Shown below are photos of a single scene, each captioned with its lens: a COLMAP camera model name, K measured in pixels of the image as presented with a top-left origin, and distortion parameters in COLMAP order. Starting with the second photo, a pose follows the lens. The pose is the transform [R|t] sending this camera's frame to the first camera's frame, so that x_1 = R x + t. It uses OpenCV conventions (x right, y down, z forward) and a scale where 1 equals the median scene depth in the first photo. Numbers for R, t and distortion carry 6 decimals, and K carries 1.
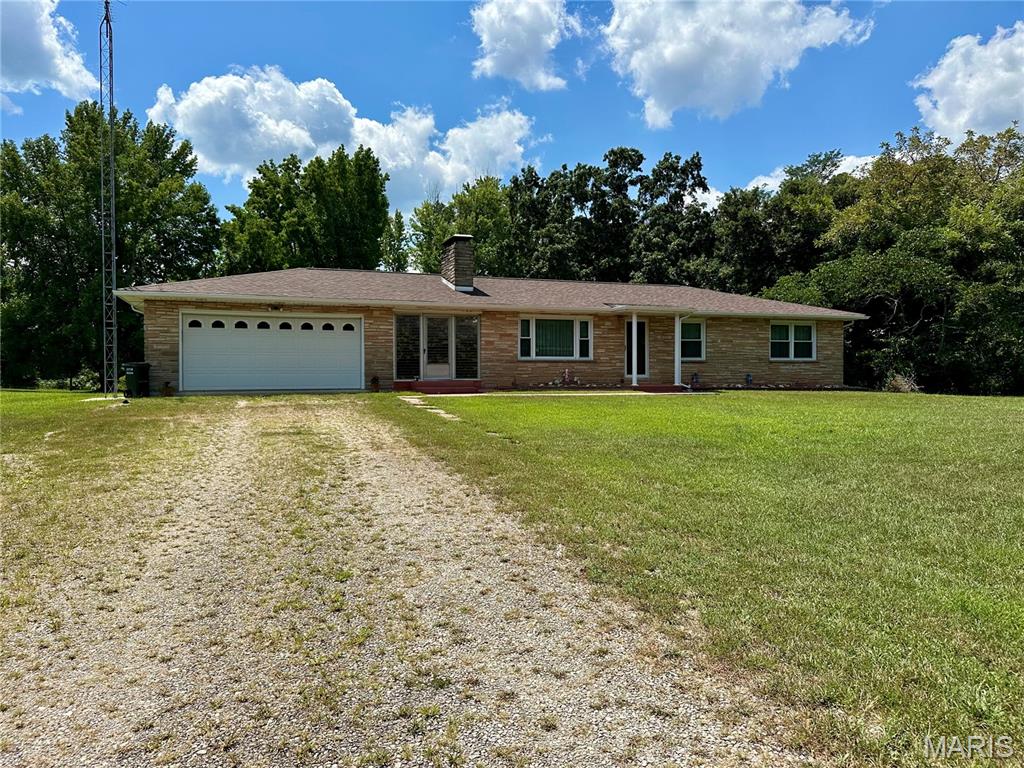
lens RADIAL K [[719.3, 0, 517.7], [0, 719.3, 374.6], [0, 0, 1]] dist [0.031377, -0.015638]
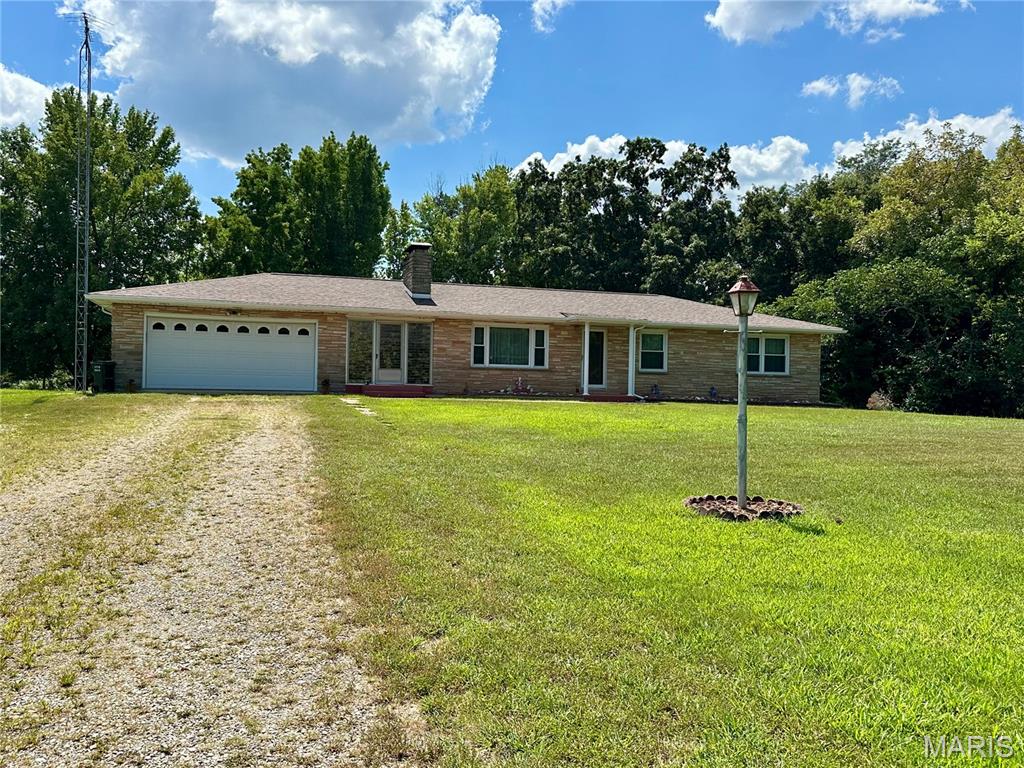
lens RADIAL K [[864.8, 0, 517.0], [0, 864.8, 389.2], [0, 0, 1]] dist [0.029438, 0.034816]
pose [[0.998238, 0.022464, -0.054924, 0.120588], [-0.022549, 0.999745, -0.000944, 0.009518], [0.054889, 0.002181, 0.998490, -0.197751]]
